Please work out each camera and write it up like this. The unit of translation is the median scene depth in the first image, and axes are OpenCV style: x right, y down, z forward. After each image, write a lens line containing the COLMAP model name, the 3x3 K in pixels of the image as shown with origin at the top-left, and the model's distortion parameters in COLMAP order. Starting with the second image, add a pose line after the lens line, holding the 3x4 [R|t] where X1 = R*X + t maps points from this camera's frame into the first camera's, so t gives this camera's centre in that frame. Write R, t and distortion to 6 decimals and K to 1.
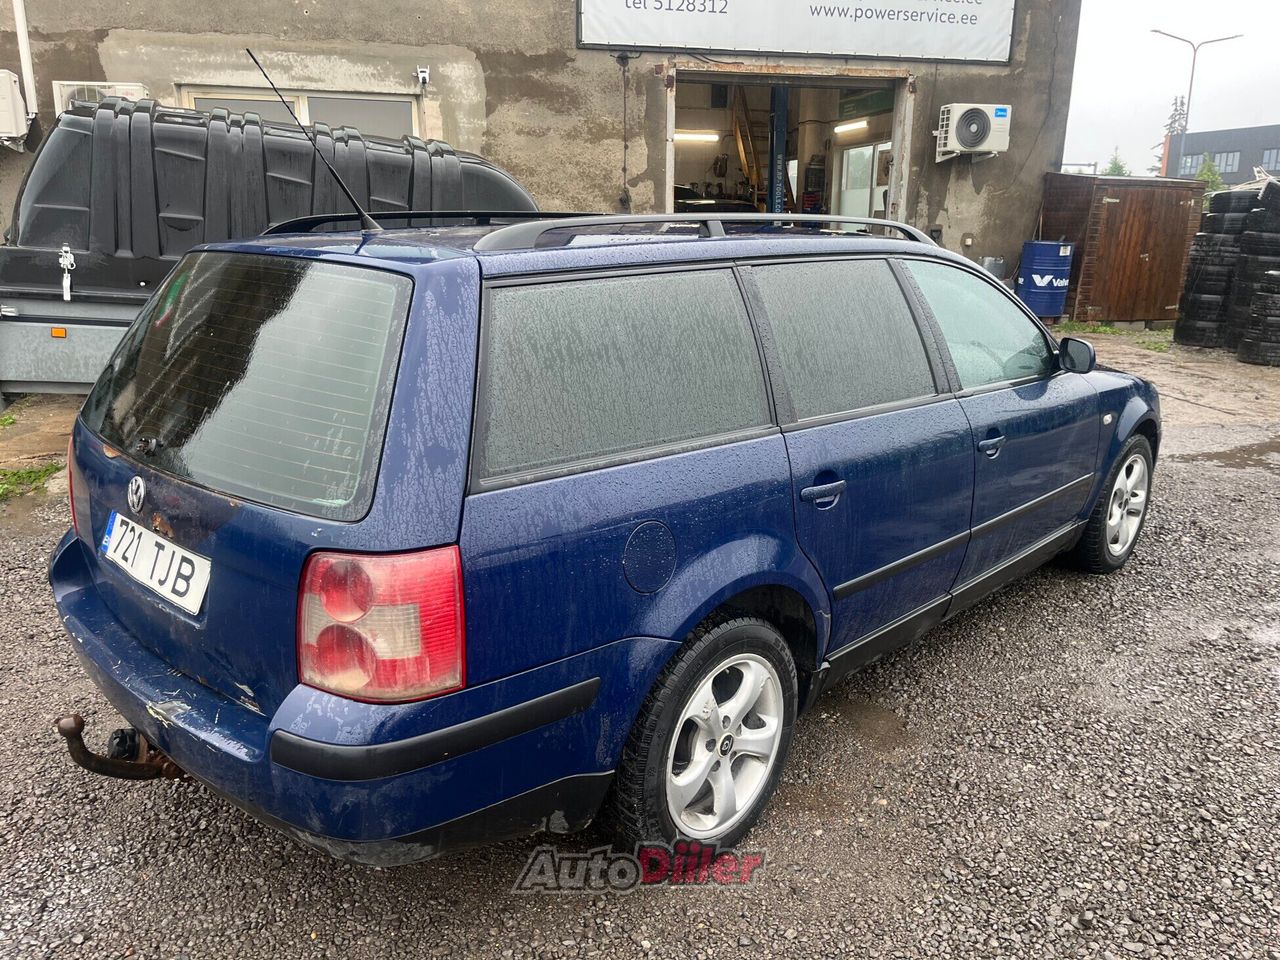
lens RADIAL K [[957.1, 0, 630.6], [0, 957.1, 474.4], [0, 0, 1]] dist [0.098387, -0.147997]
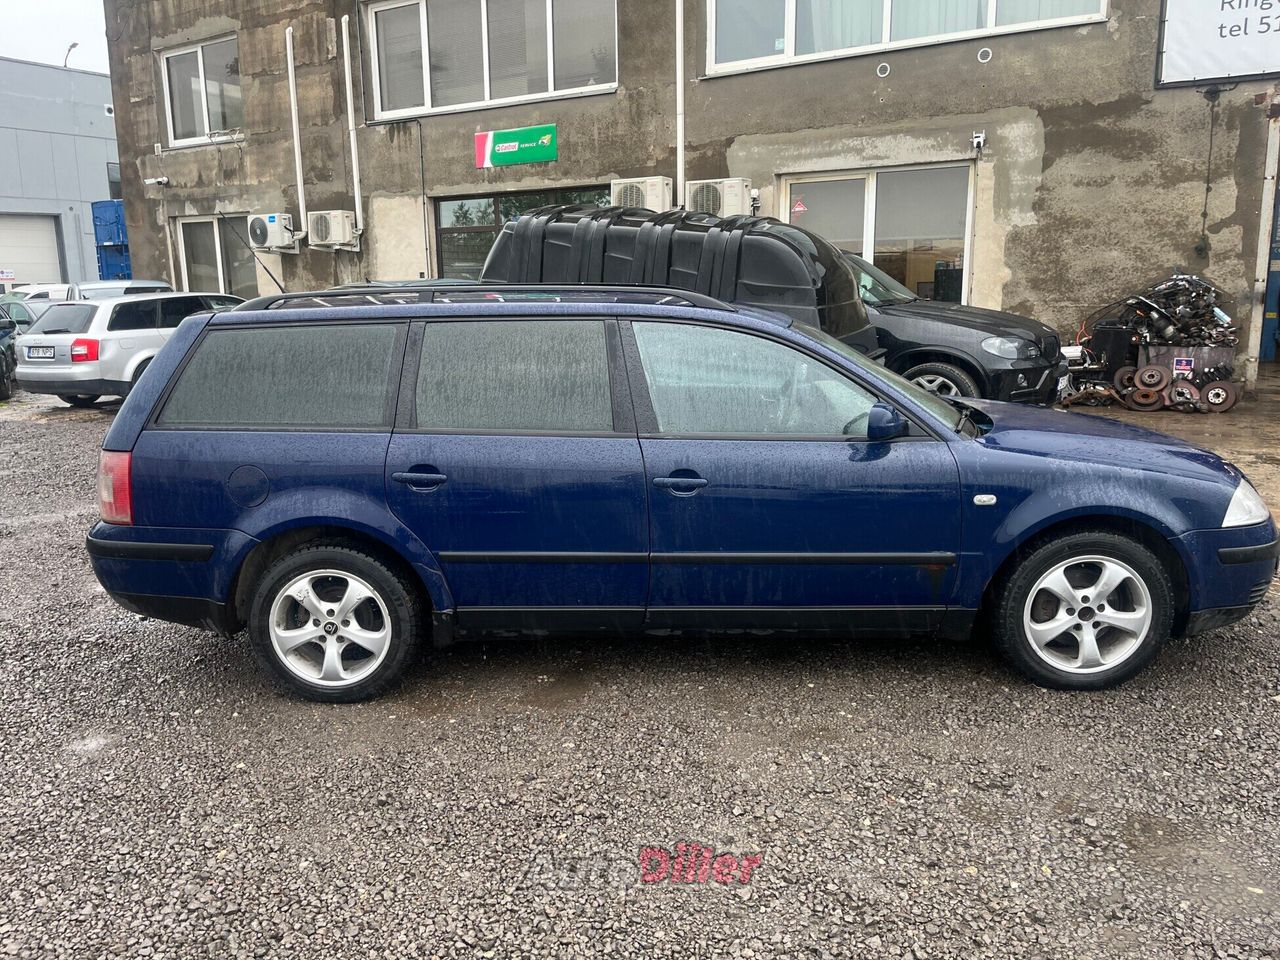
lens RADIAL K [[957.1, 0, 630.6], [0, 957.1, 474.4], [0, 0, 1]] dist [0.098387, -0.147997]
pose [[0.679292, 0.128828, -0.722472, 0.317484], [-0.167091, 0.985765, 0.018673, -0.015092], [0.714593, 0.108034, 0.691148, 0.051731]]
